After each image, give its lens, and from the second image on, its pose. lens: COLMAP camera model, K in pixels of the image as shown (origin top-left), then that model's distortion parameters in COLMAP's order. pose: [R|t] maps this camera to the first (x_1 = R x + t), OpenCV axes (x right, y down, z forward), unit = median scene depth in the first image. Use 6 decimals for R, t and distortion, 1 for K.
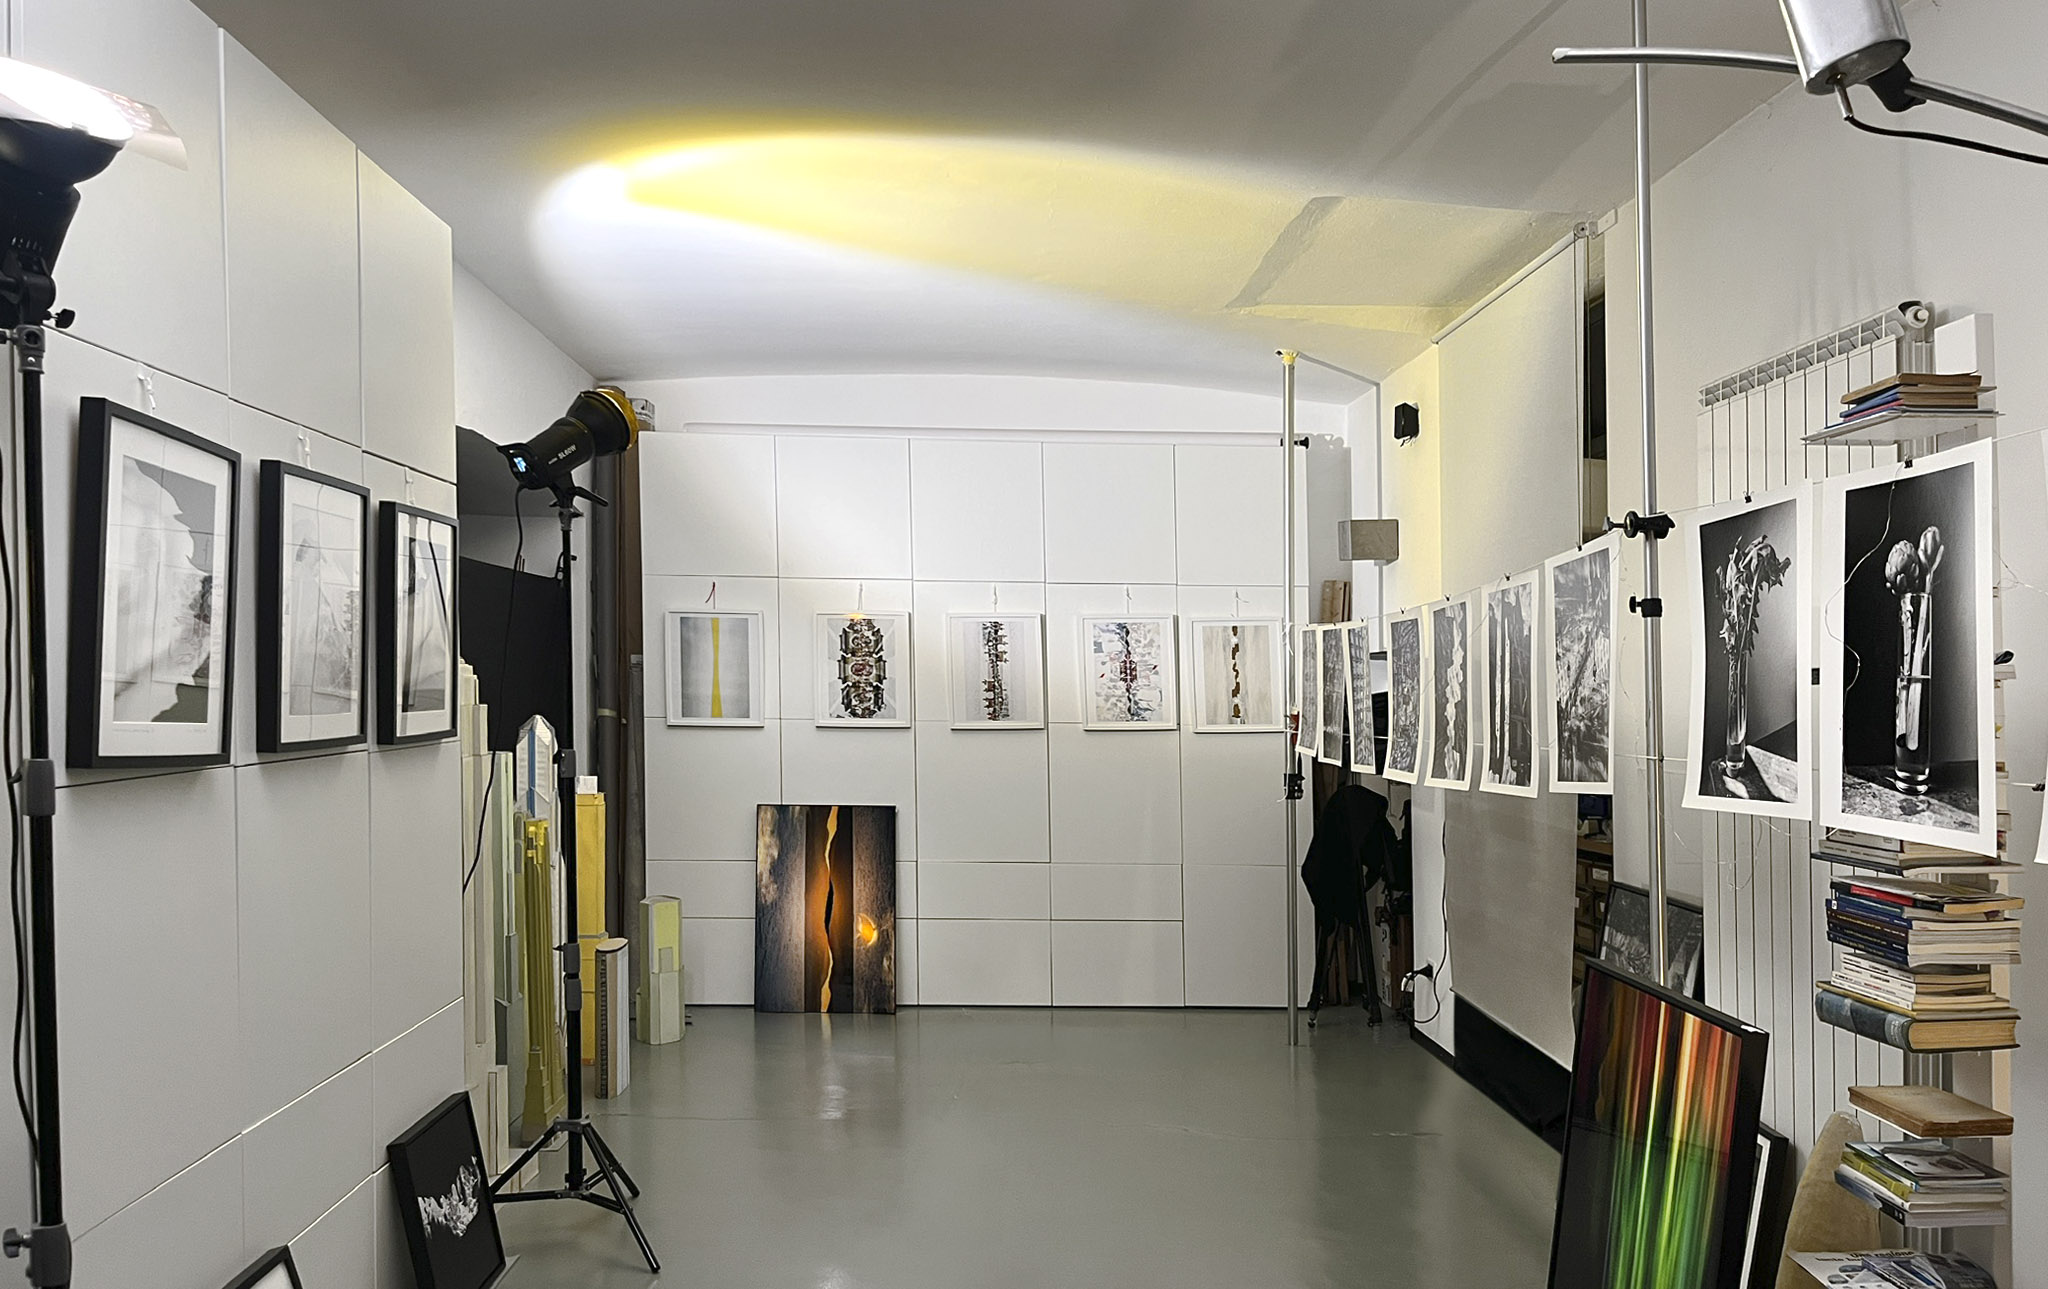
lens RADIAL K [[1546.6, 0, 1026.6], [0, 1546.6, 664.9], [0, 0, 1]] dist [-0.016045, -0.006768]
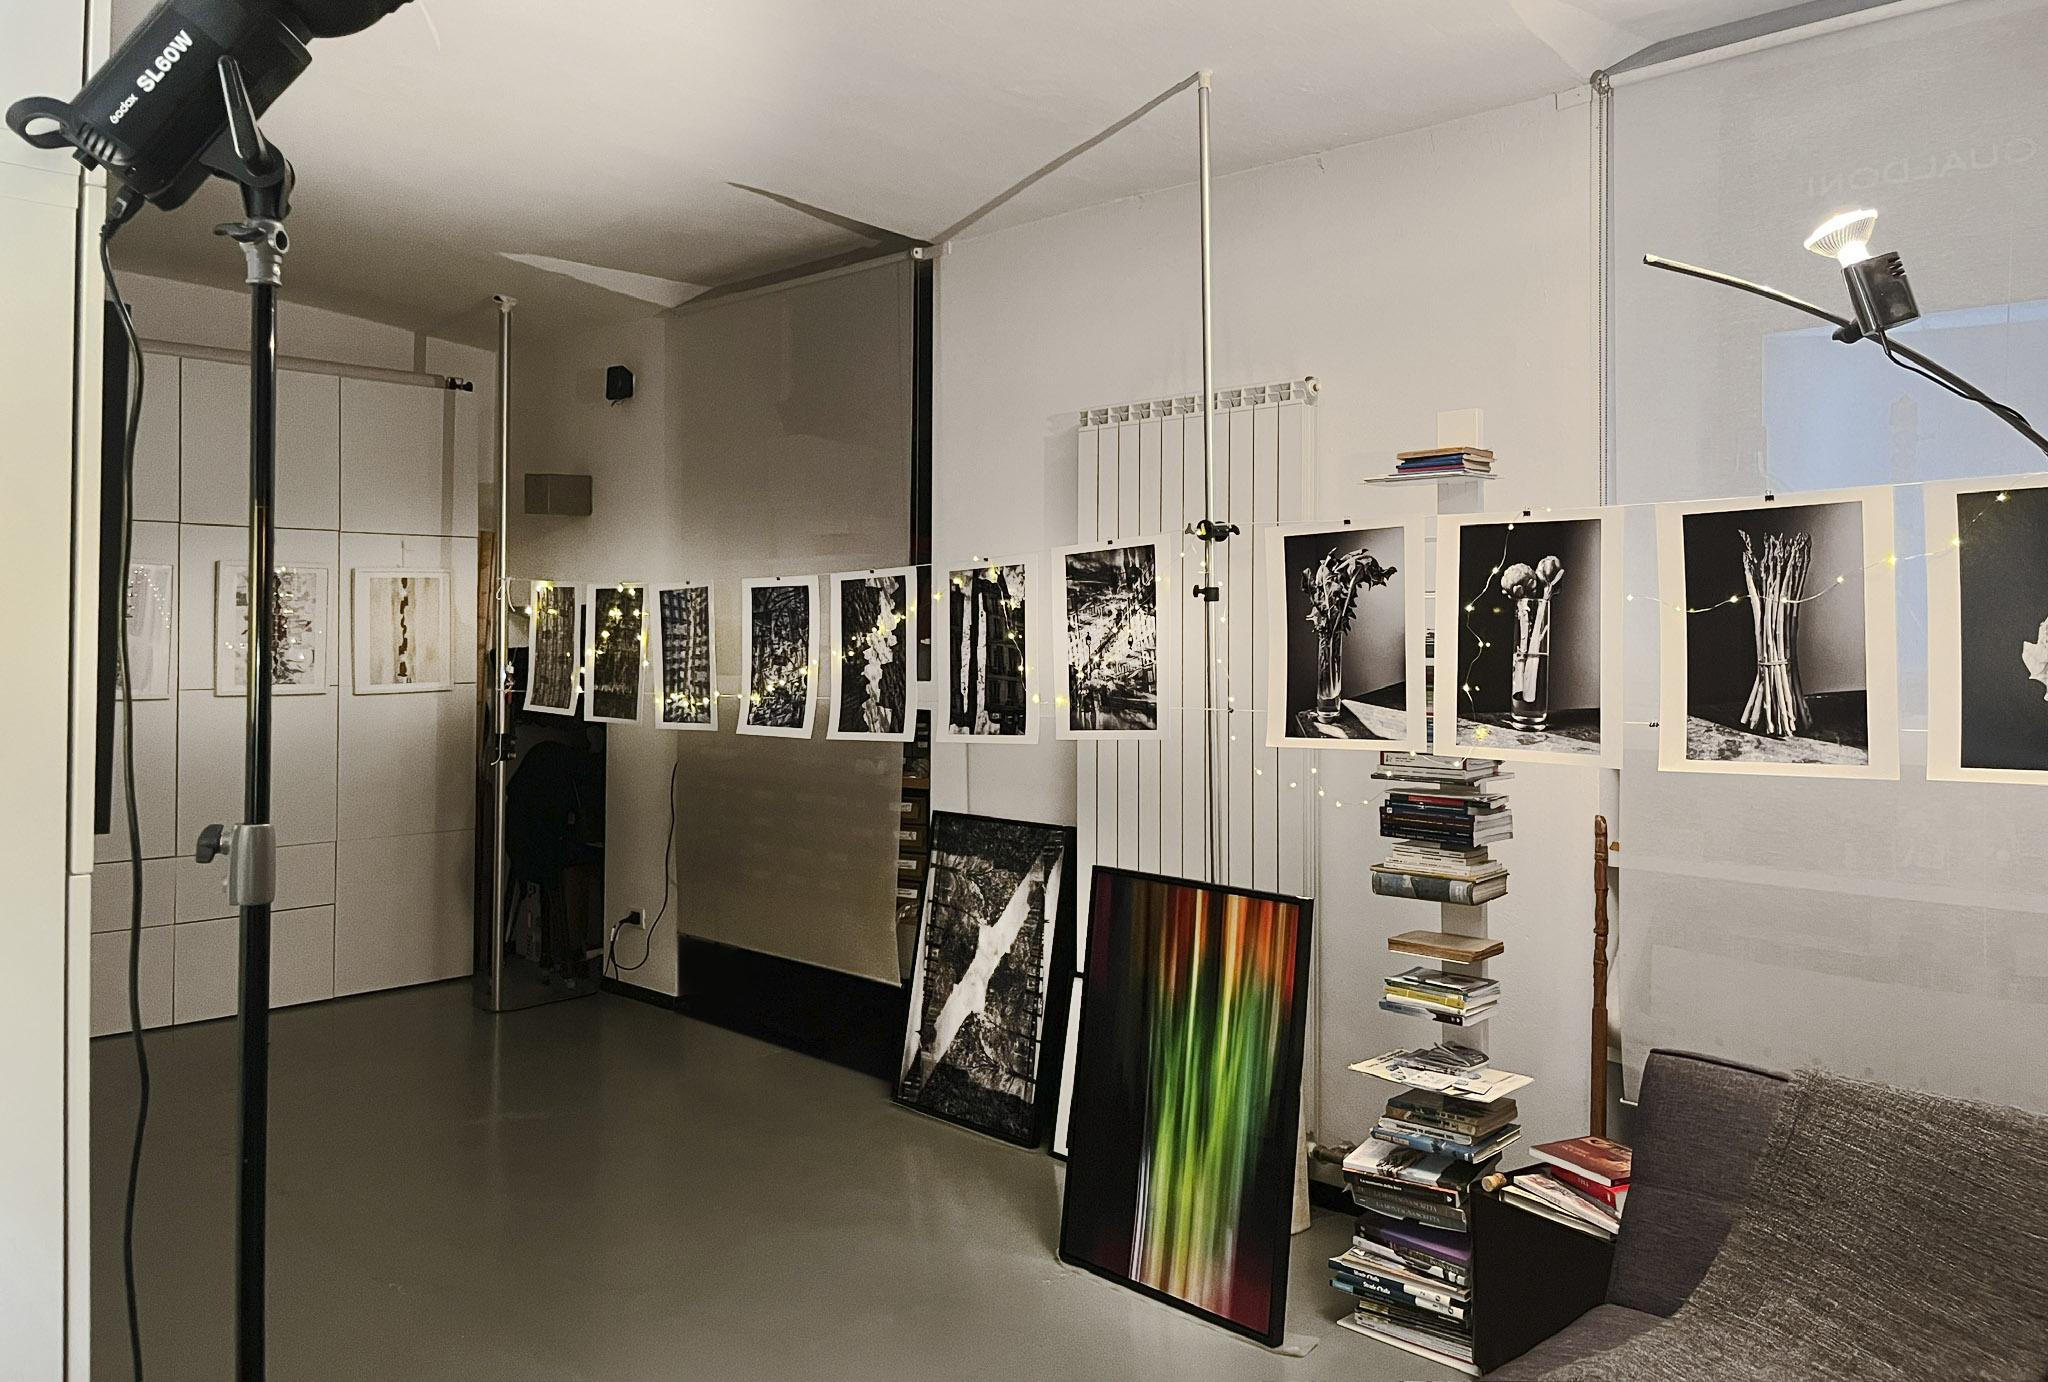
lens RADIAL K [[1540.7, 0, 1011.7], [0, 1540.7, 575.9], [0, 0, 1]] dist [0.051868, 0.000430]
pose [[0.732557, 0.011823, 0.680603, -0.695583], [-0.001520, 0.999875, -0.015733, -0.036514], [-0.680704, 0.010491, 0.732483, 0.186835]]
